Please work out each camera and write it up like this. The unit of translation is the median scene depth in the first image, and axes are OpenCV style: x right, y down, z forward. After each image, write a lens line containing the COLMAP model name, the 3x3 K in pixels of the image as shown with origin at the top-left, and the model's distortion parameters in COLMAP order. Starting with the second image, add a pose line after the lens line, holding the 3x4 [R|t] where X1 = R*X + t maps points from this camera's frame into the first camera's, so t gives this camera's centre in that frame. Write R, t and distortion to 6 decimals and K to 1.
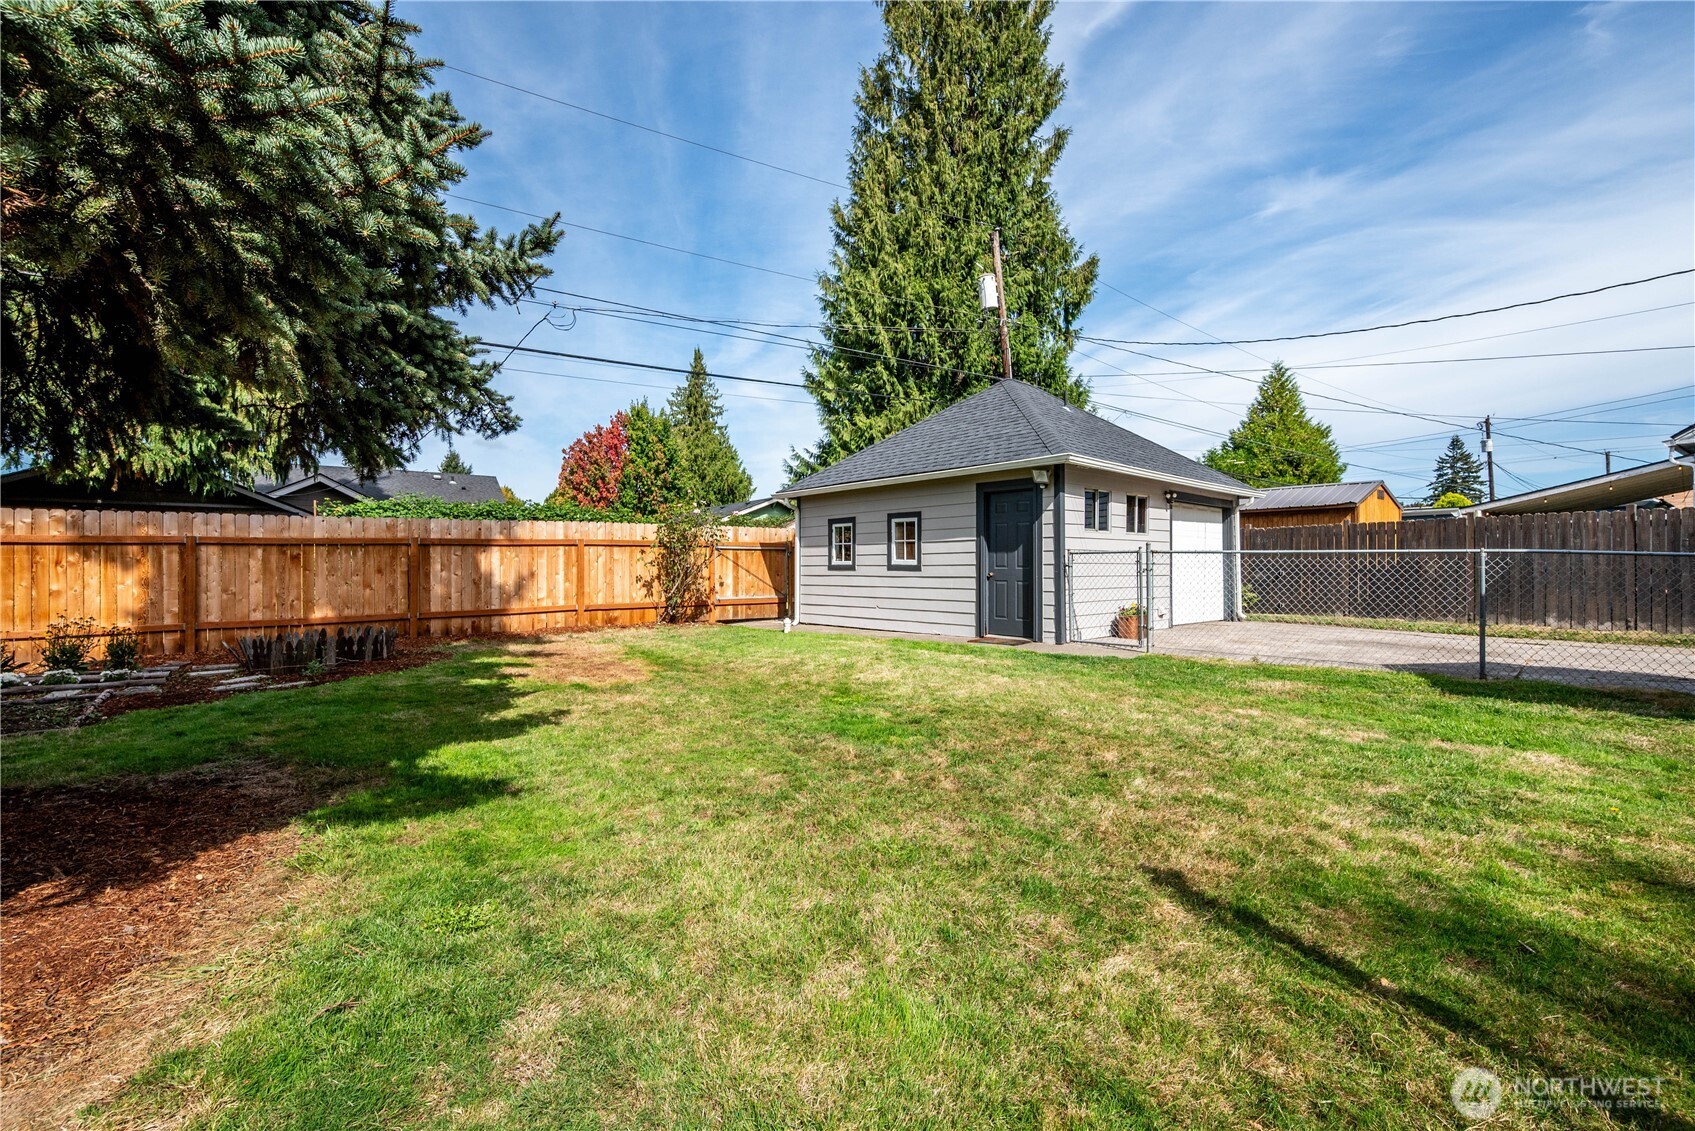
lens RADIAL K [[706.8, 0, 842.6], [0, 706.8, 554.9], [0, 0, 1]] dist [0.000330, -0.000518]
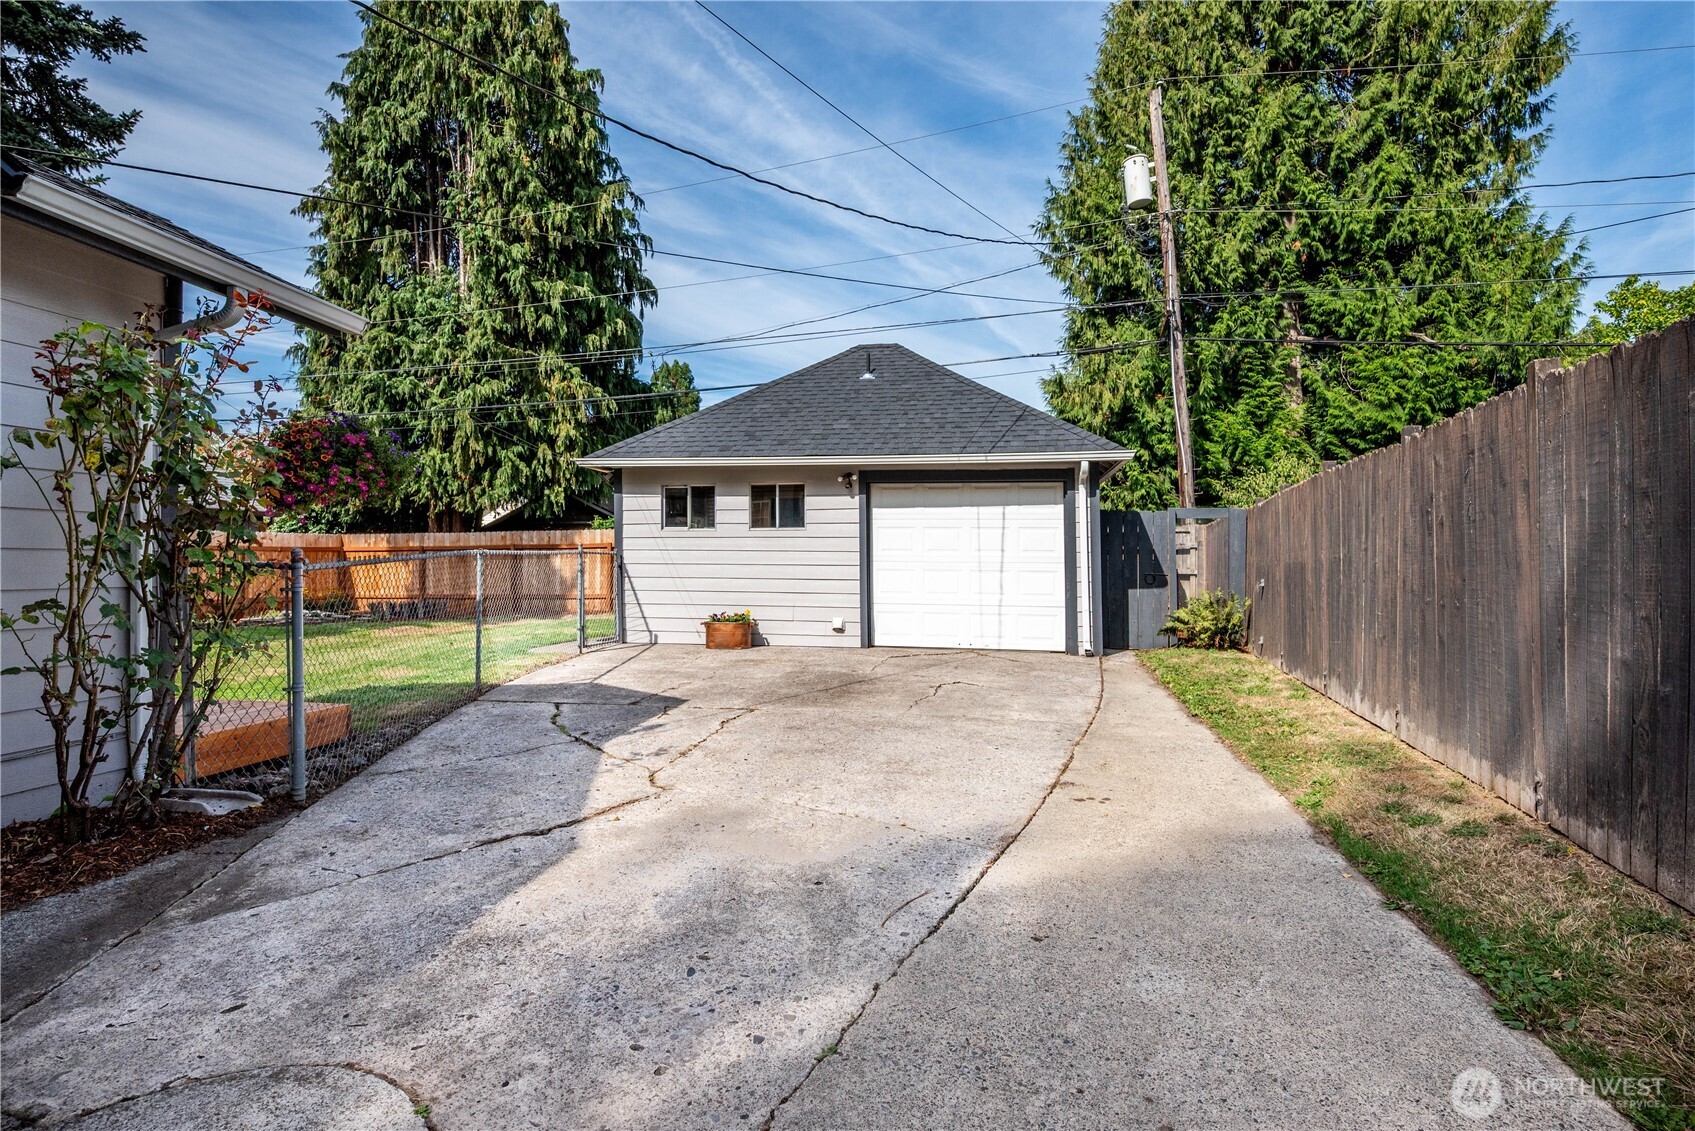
lens RADIAL K [[864.0, 0, 855.8], [0, 864.0, 563.3], [0, 0, 1]] dist [0.000480, 0.000206]
pose [[0.613140, 0.005116, -0.789958, 1.236355], [0.000963, 0.999973, 0.007223, 0.003263], [0.789974, -0.005190, 0.613119, 0.427788]]
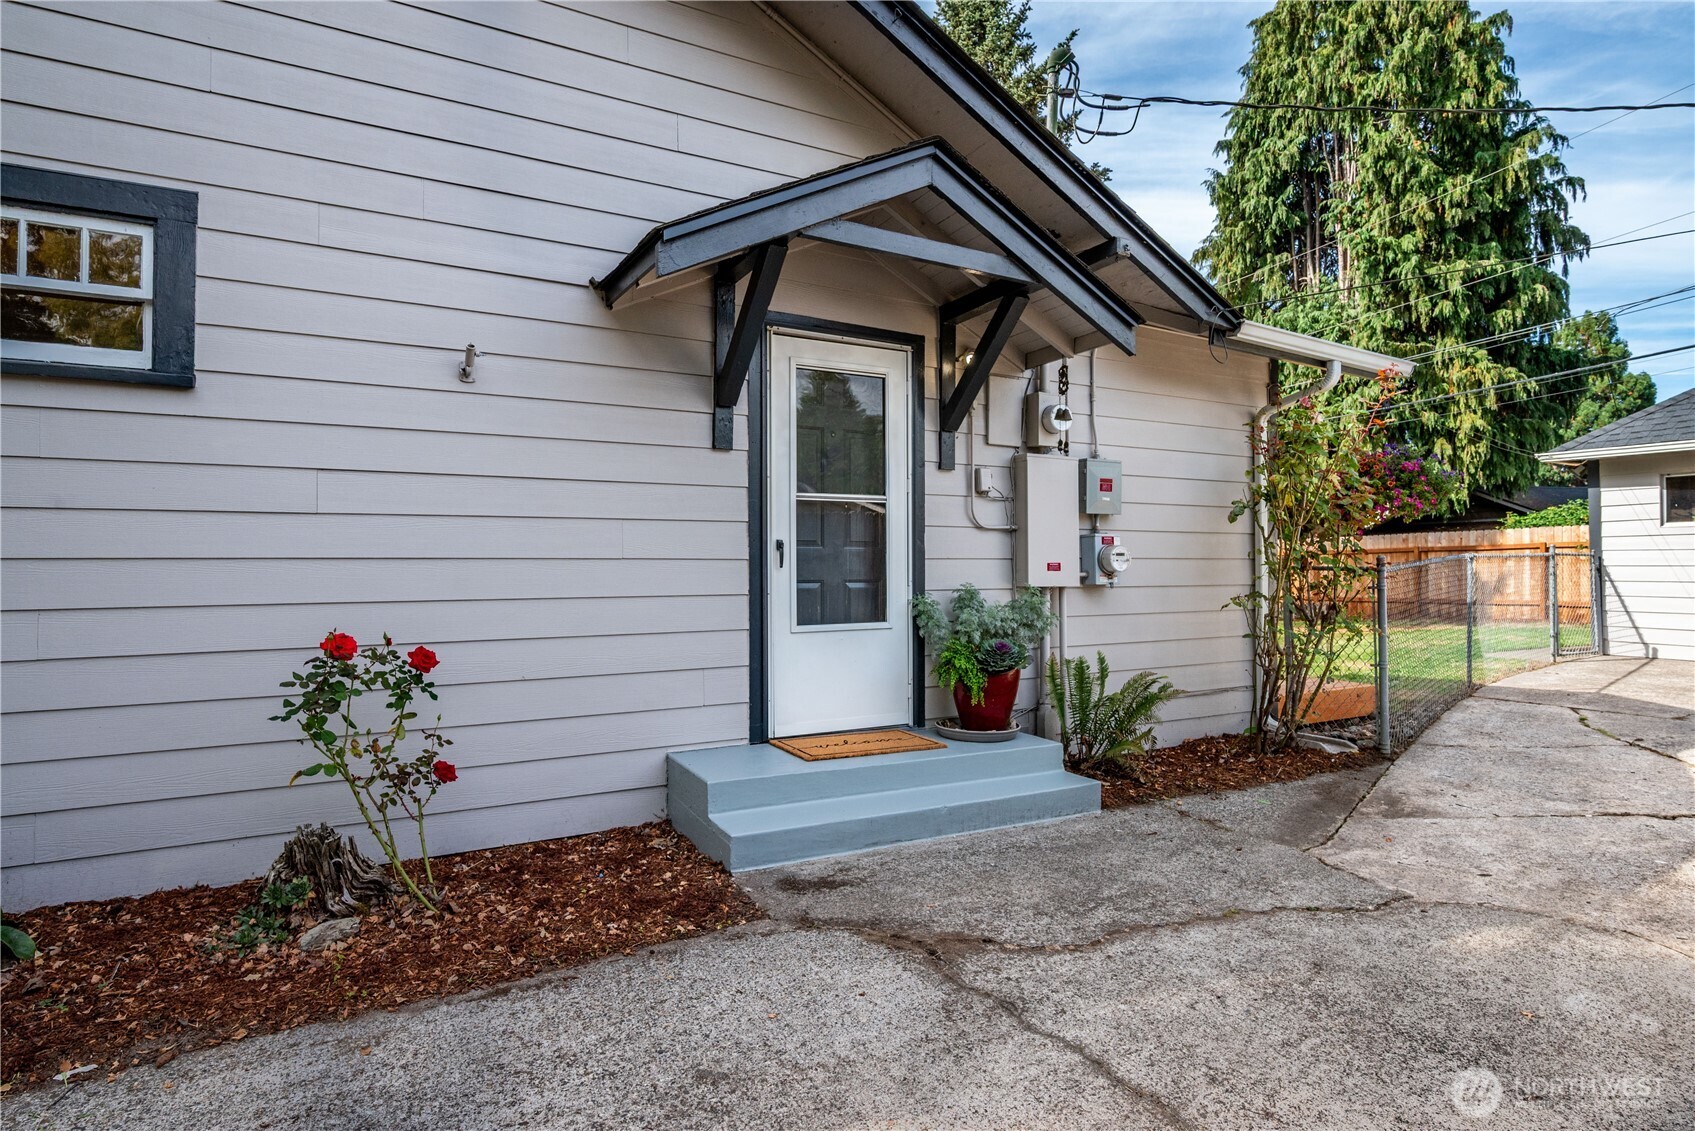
lens RADIAL K [[864.0, 0, 862.6], [0, 864.0, 557.9], [0, 0, 1]] dist [0.000480, 0.000206]
pose [[-0.235155, -0.007387, -0.971930, 1.325573], [0.011679, 0.999877, -0.010426, 0.002644], [0.971888, -0.013802, -0.235040, 0.295256]]
